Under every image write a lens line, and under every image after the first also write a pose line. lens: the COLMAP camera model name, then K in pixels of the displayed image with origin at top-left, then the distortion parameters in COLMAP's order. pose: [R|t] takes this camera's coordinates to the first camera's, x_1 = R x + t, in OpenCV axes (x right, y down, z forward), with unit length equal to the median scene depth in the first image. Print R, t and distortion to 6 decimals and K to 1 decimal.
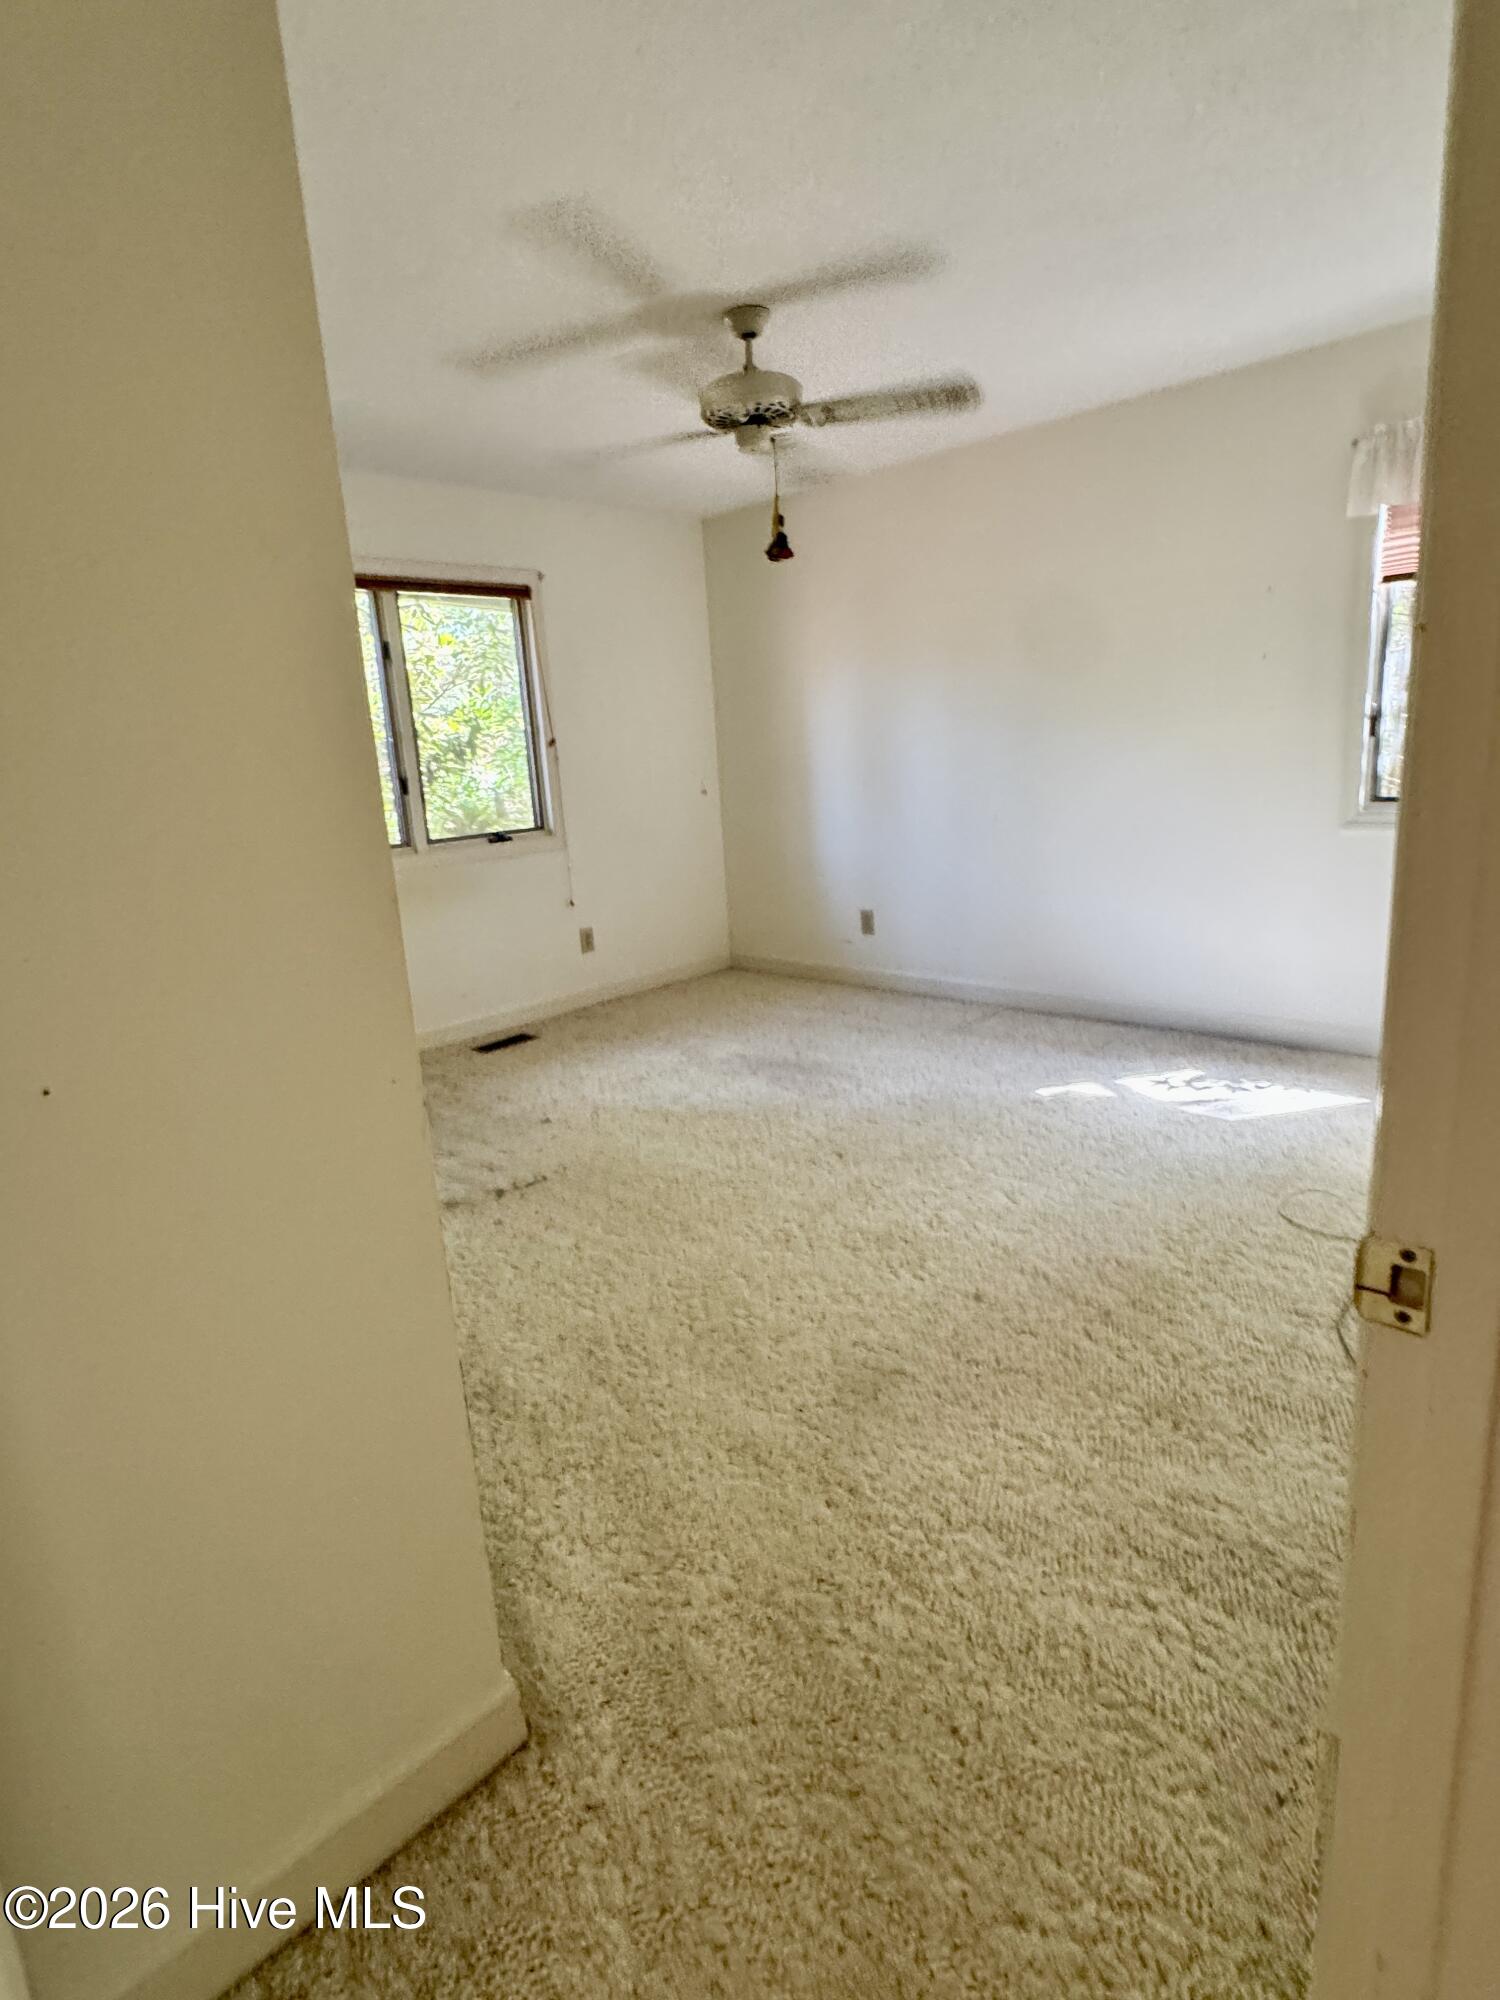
lens RADIAL K [[1053.6, 0, 748.7], [0, 1053.6, 988.7], [0, 0, 1]] dist [0.000963, 0.001054]
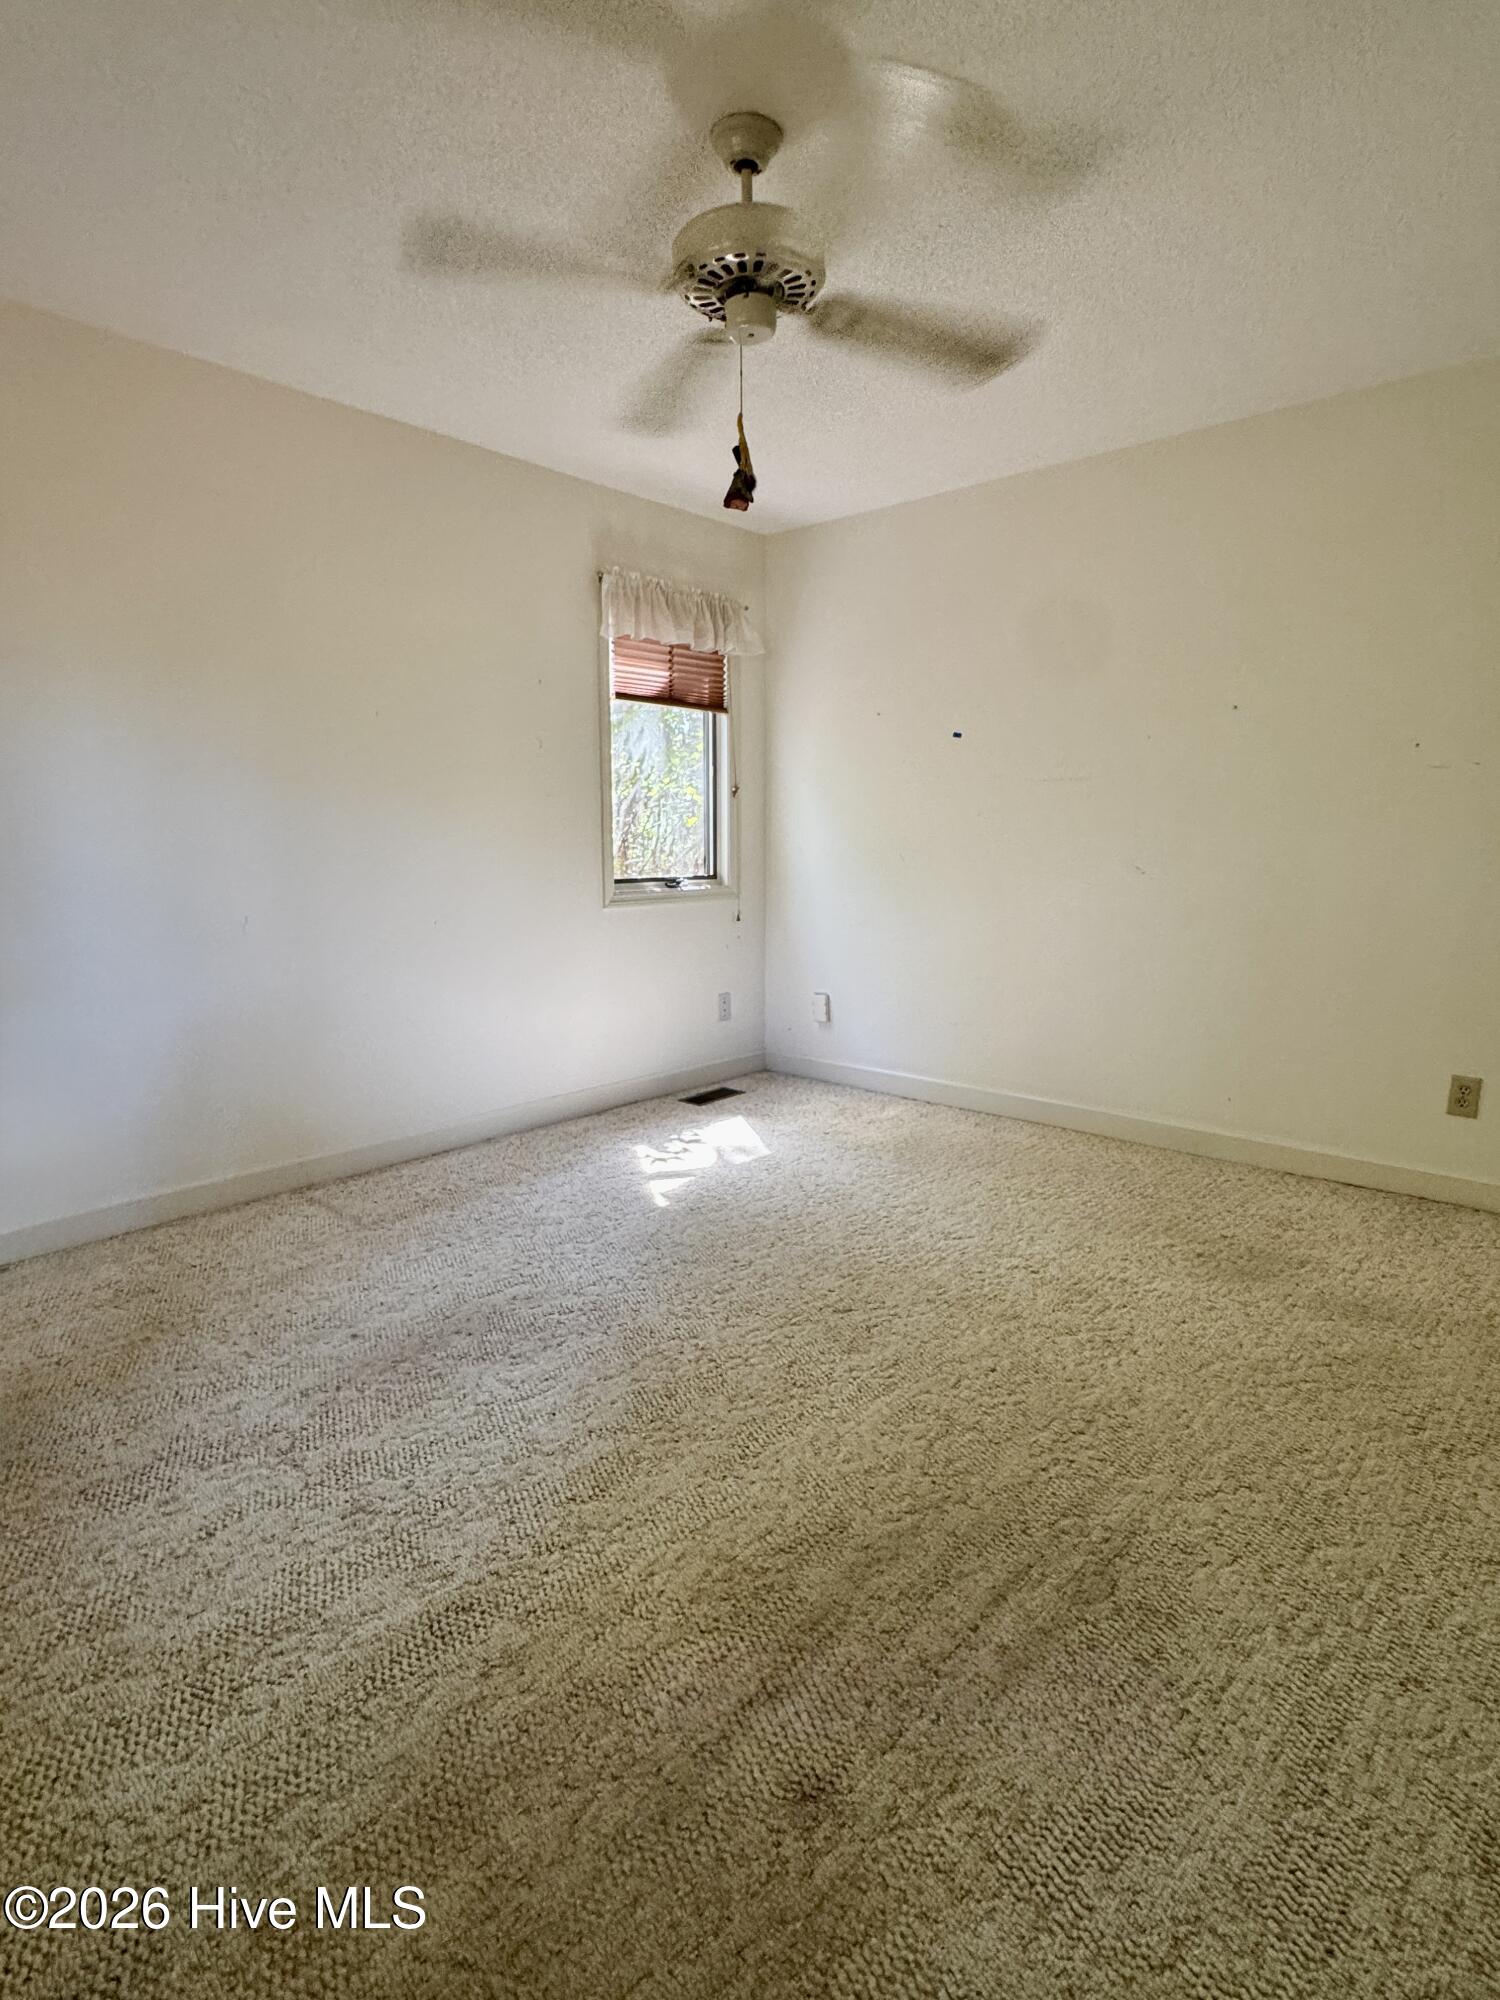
lens RADIAL K [[1053.6, 0, 748.7], [0, 1053.6, 988.7], [0, 0, 1]] dist [0.000963, 0.001054]
pose [[-0.035143, -0.089466, 0.995370, -0.588077], [0.229794, 0.968575, 0.095171, -0.143485], [-0.972605, 0.232075, -0.013480, 0.909730]]
